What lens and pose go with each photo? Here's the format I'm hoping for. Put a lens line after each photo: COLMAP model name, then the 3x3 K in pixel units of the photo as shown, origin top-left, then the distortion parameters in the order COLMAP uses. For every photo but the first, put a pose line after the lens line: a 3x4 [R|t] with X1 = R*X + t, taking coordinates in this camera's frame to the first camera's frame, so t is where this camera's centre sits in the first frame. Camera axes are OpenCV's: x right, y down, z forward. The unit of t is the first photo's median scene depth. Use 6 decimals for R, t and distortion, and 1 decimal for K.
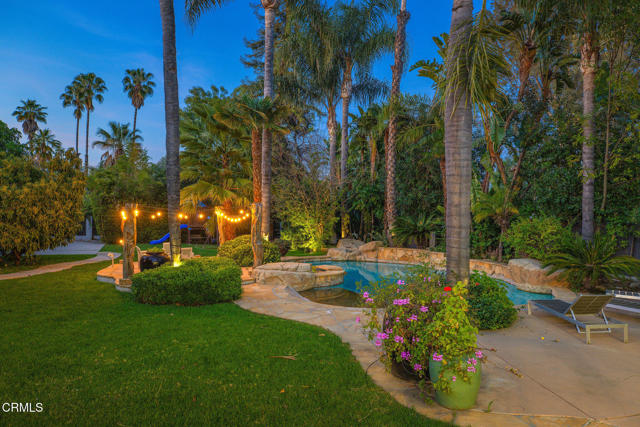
lens RADIAL K [[446.1, 0, 320.4], [0, 446.1, 206.5], [0, 0, 1]] dist [0.003339, -0.001491]
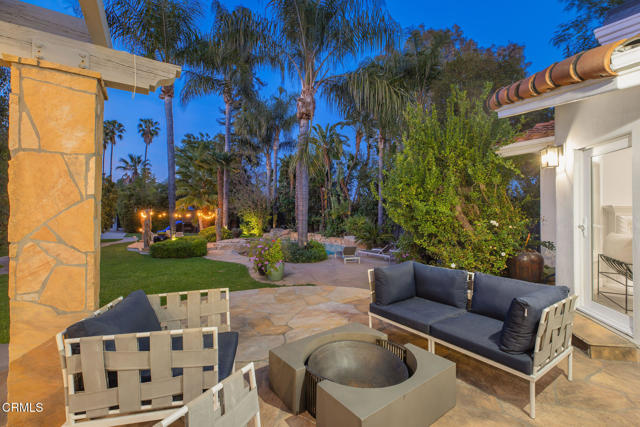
lens RADIAL K [[289.6, 0, 324.8], [0, 289.6, 208.9], [0, 0, 1]] dist [0.002392, 0.000009]
pose [[0.986595, 0.003696, 0.163143, 0.064482], [-0.003451, 0.999992, -0.001785, -0.003845], [-0.163149, 0.001198, 0.986601, -0.188071]]
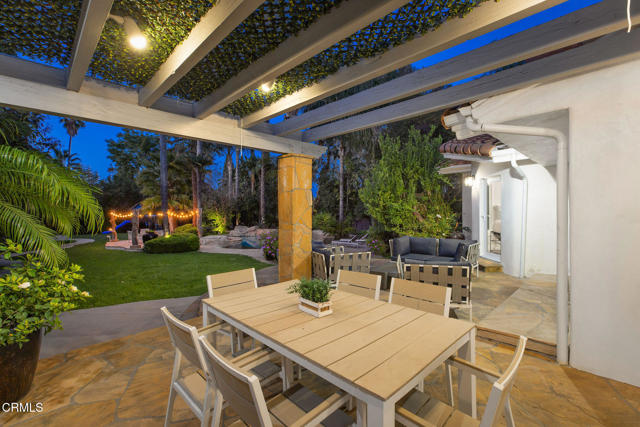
lens RADIAL K [[289.6, 0, 325.8], [0, 289.6, 210.1], [0, 0, 1]] dist [0.002392, 0.000009]
pose [[0.929166, -0.008902, 0.369557, -0.054942], [0.004828, 0.999917, 0.011947, -0.006899], [-0.369632, -0.009316, 0.929131, -0.291438]]
